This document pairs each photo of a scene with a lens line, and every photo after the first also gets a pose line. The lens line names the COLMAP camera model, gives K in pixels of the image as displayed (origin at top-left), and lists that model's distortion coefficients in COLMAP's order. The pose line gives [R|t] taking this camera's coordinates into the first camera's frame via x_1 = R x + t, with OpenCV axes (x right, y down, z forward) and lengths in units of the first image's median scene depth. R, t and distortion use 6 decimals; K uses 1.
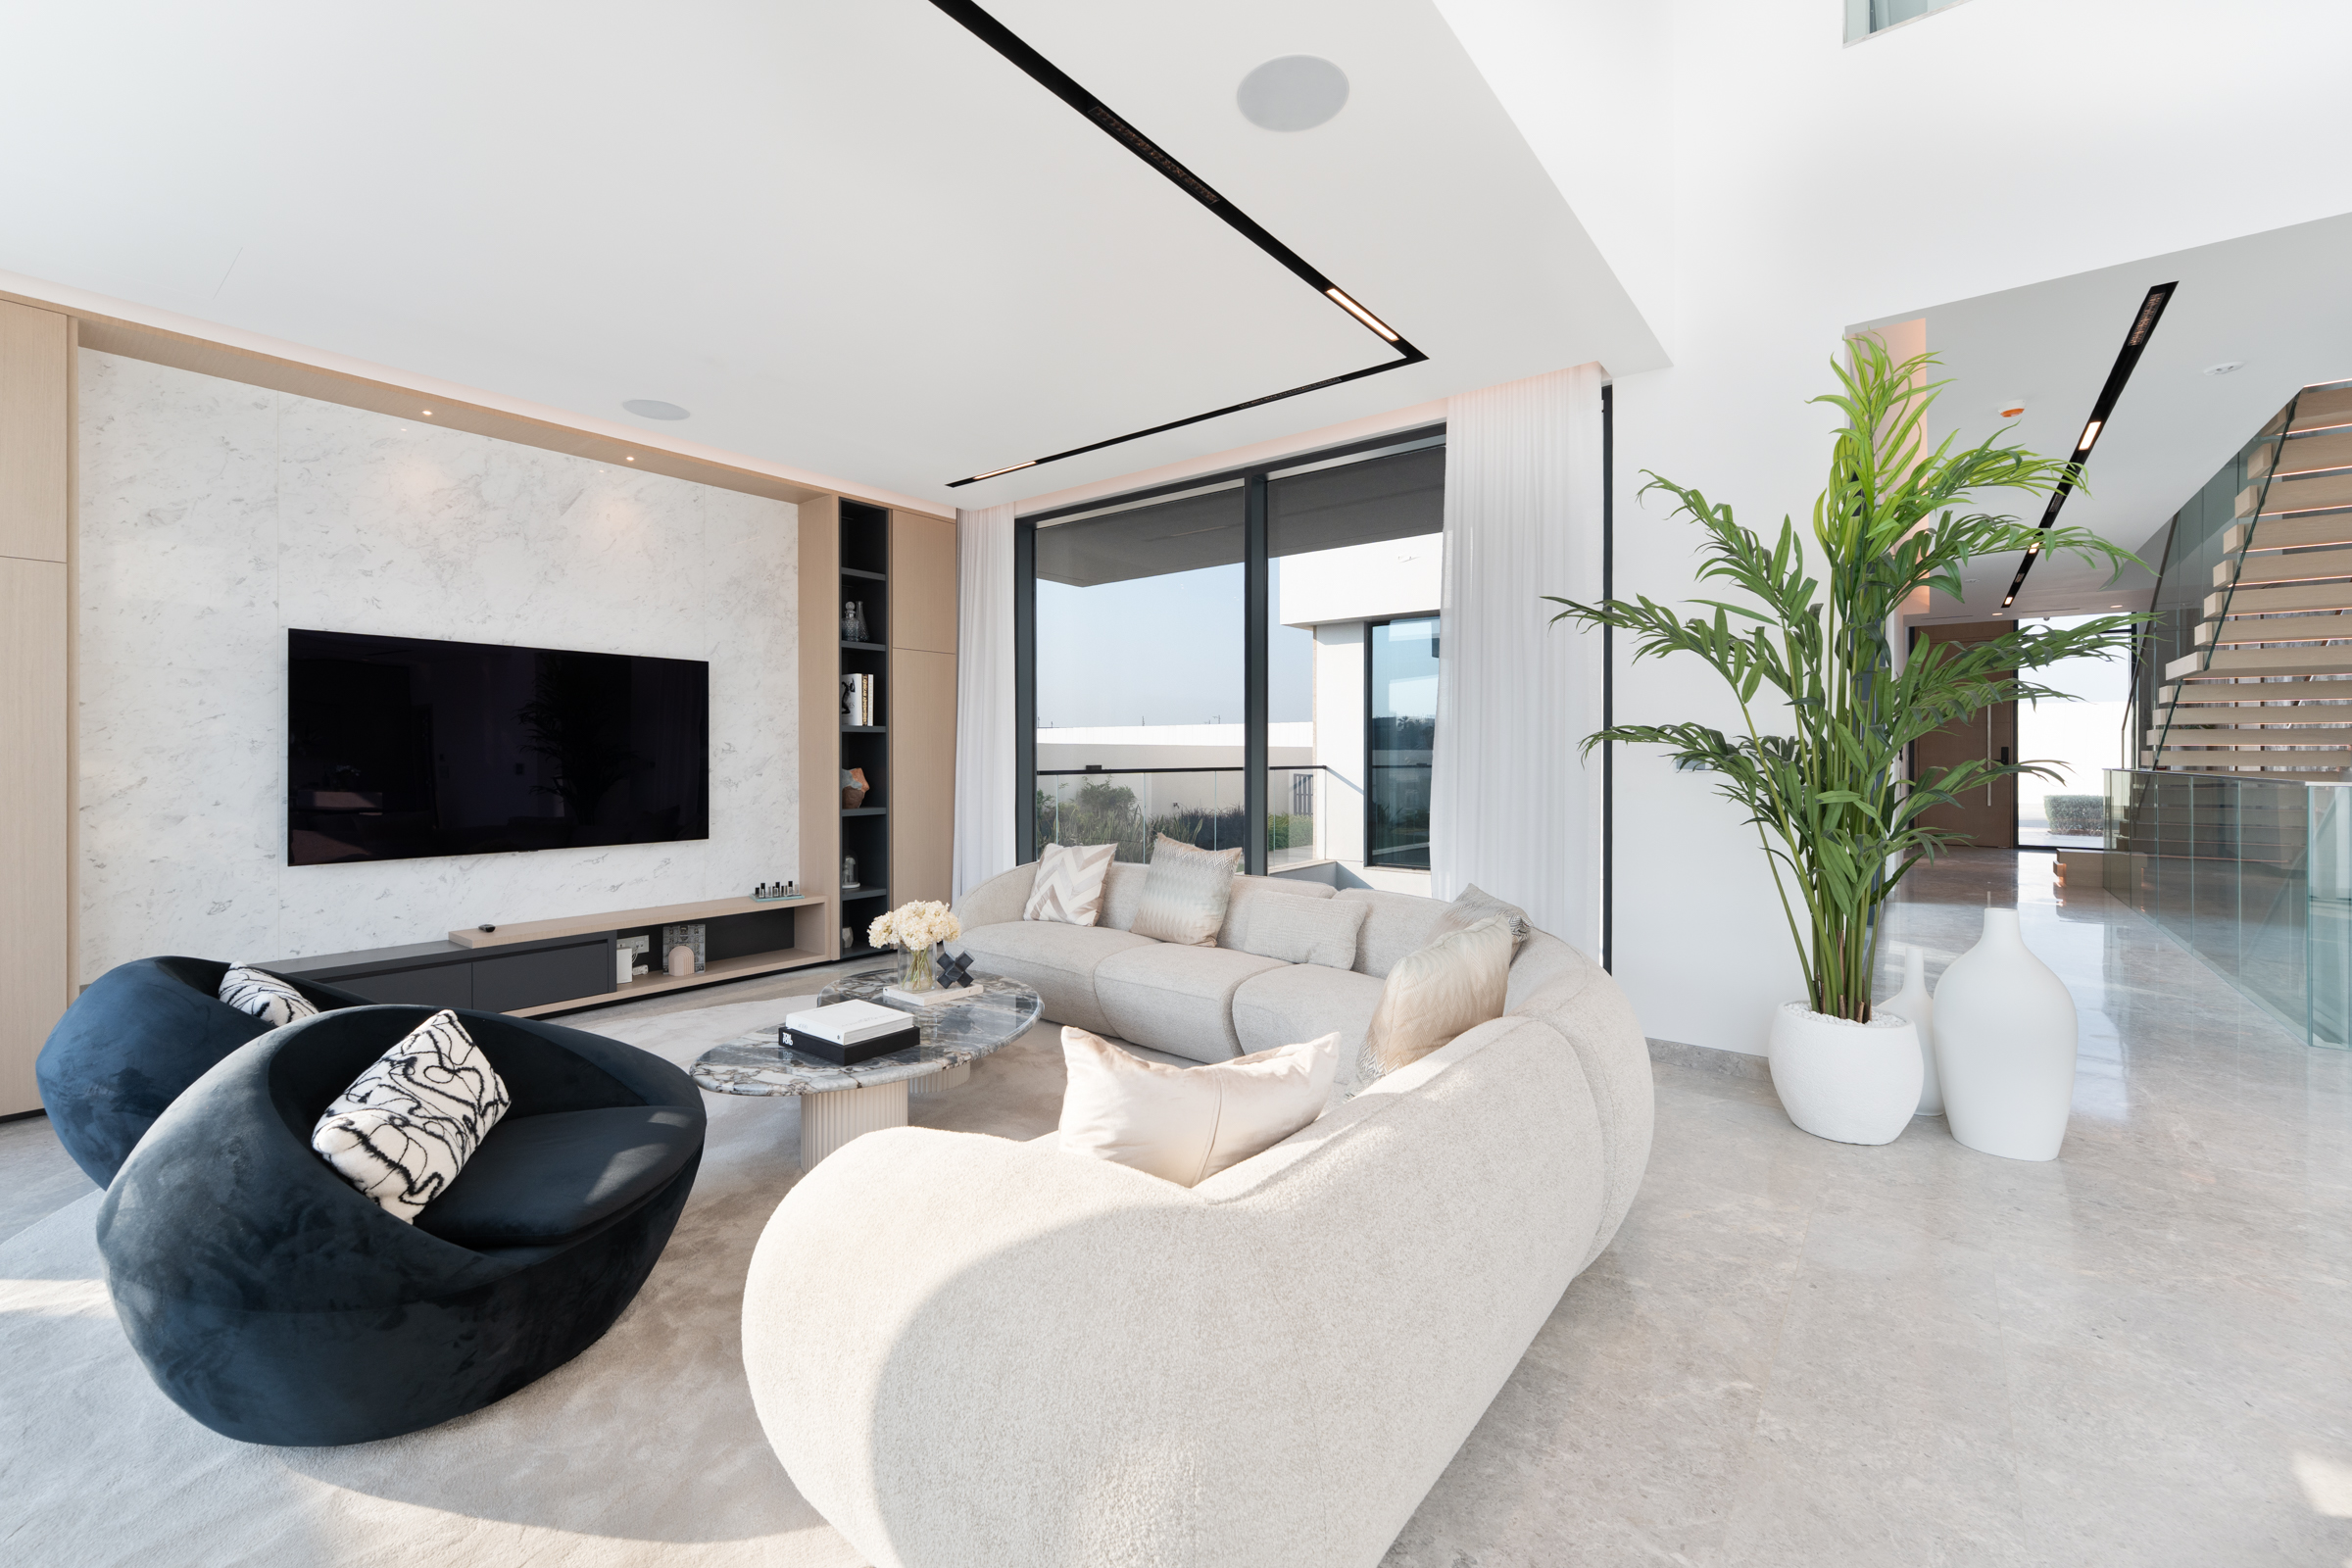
lens RADIAL K [[958.0, 0, 1184.5], [0, 958.0, 753.9], [0, 0, 1]] dist [-0.003405, -0.000649]
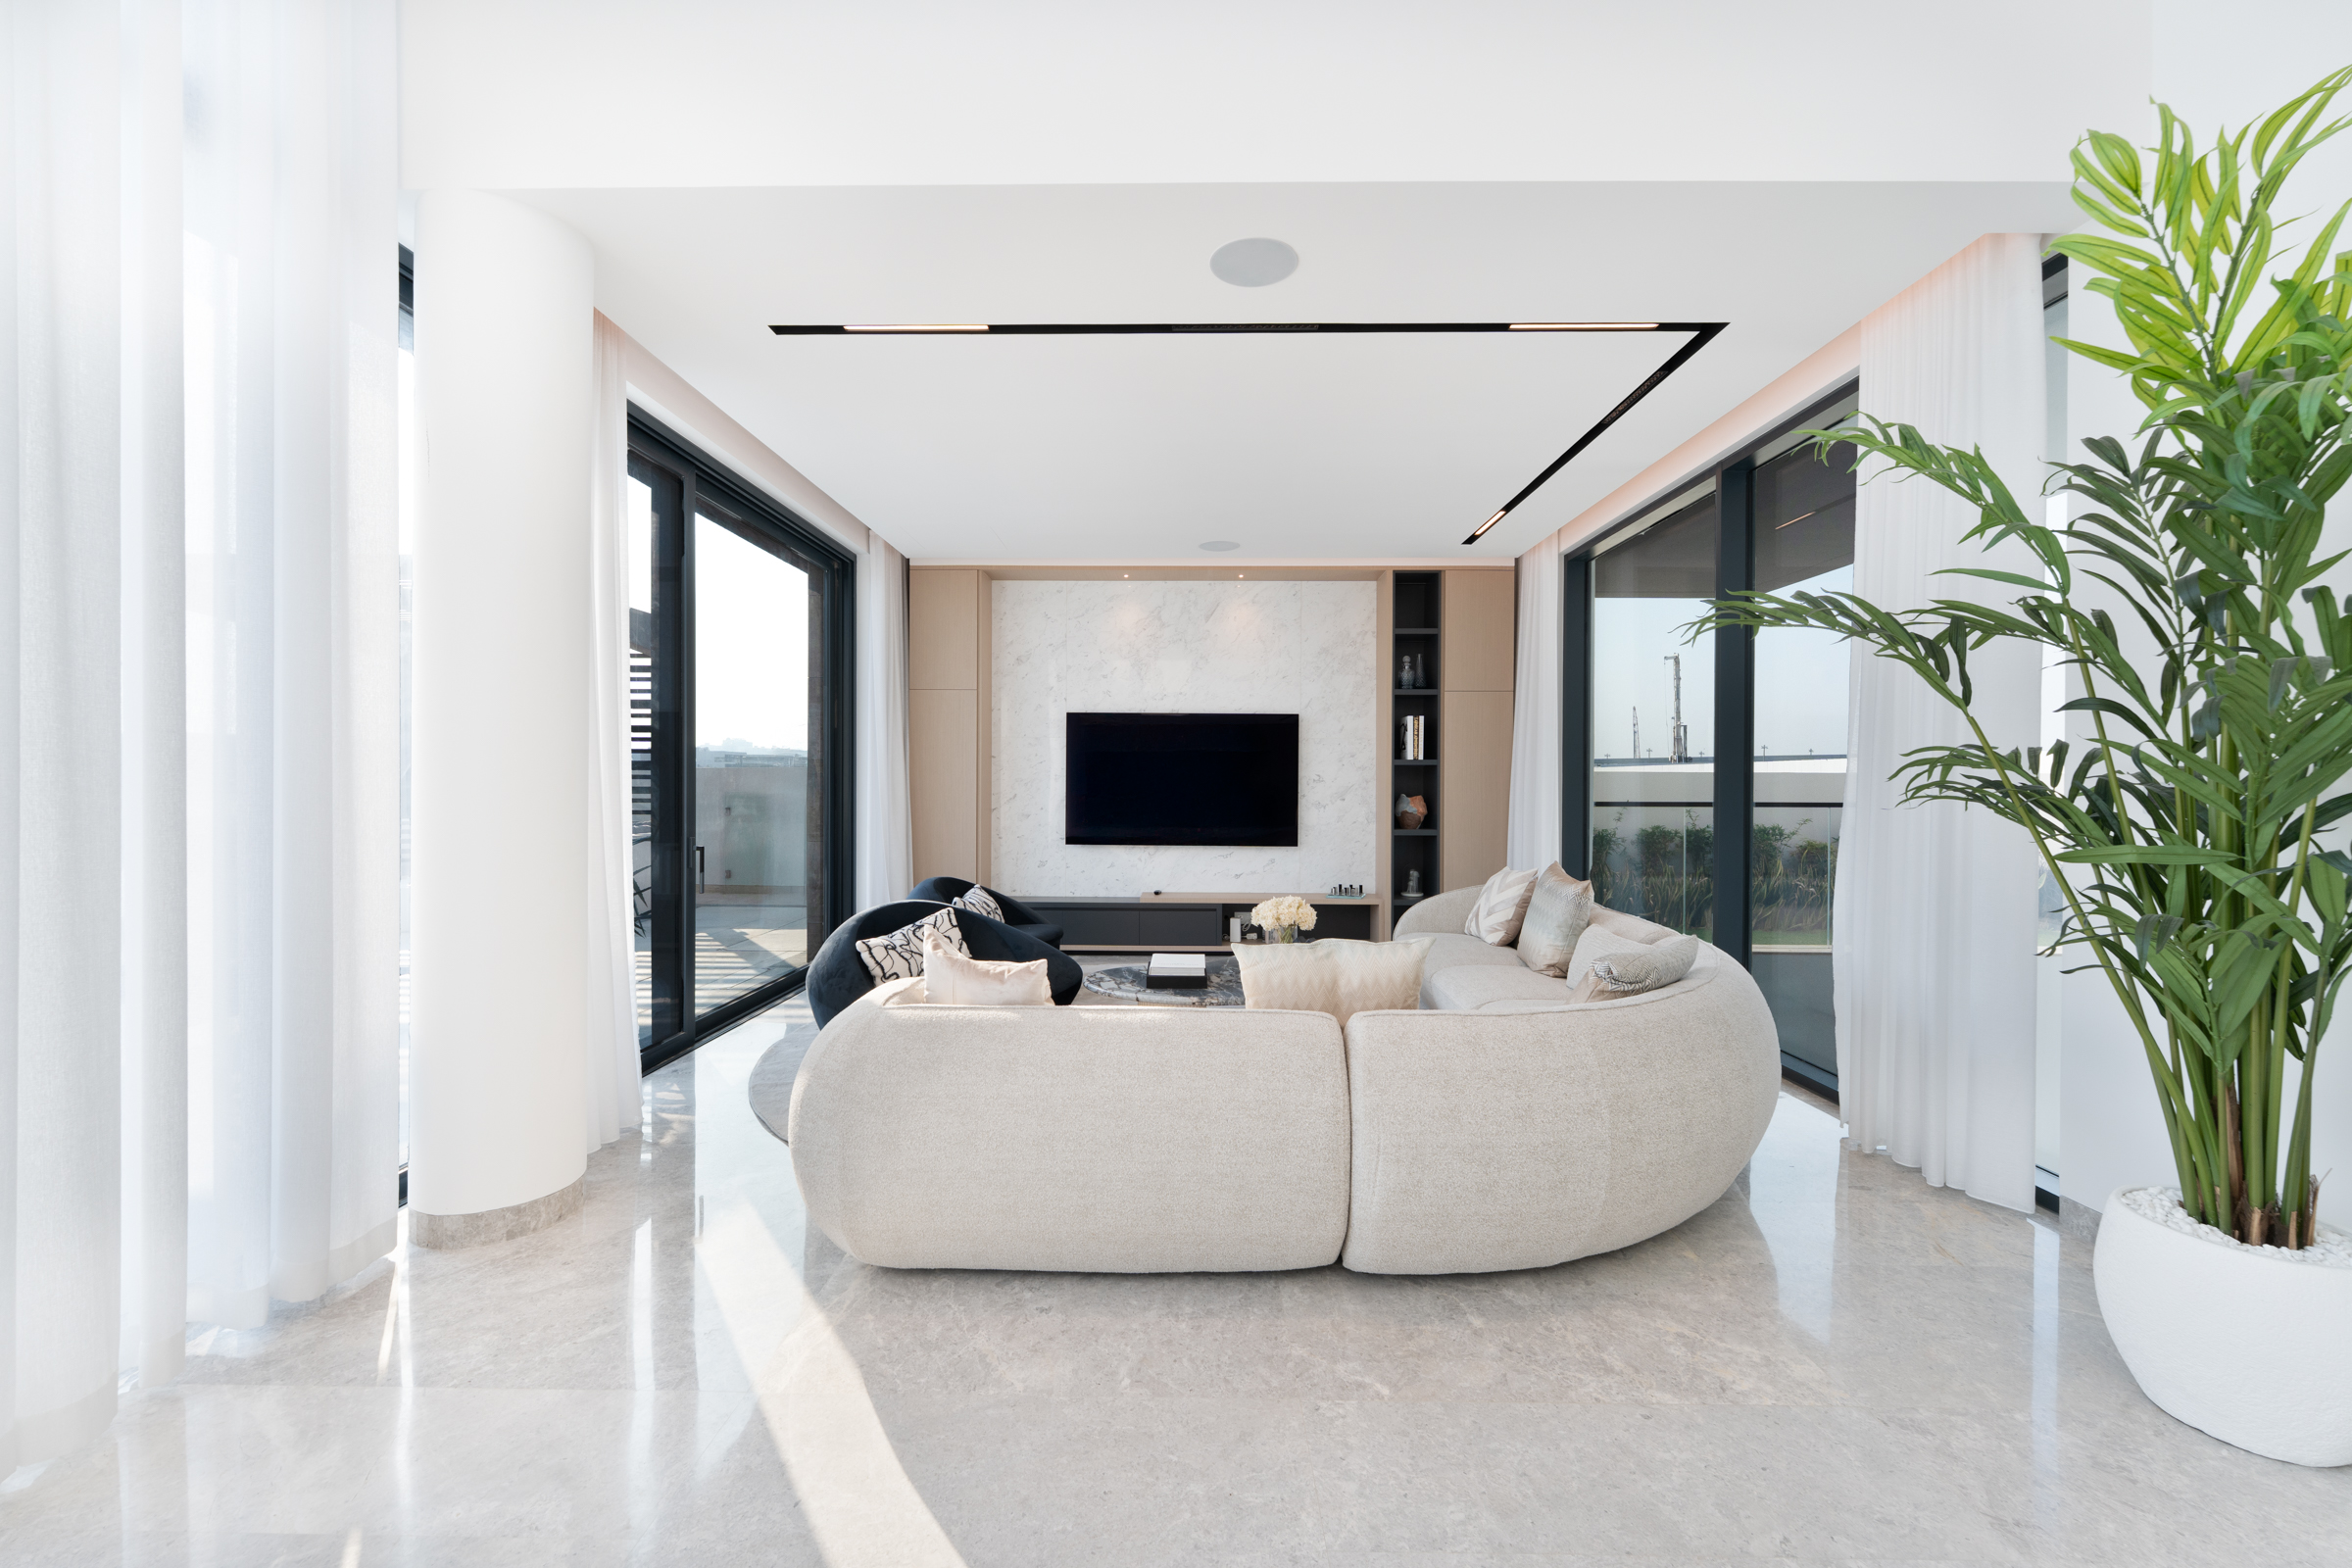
lens RADIAL K [[958.0, 0, 1196.0], [0, 958.0, 783.4], [0, 0, 1]] dist [-0.003405, -0.000649]
pose [[0.605106, 0.003589, -0.796137, 0.512616], [-0.003191, 0.999993, 0.002083, -0.001601], [0.796138, 0.001280, 0.605113, 0.080372]]
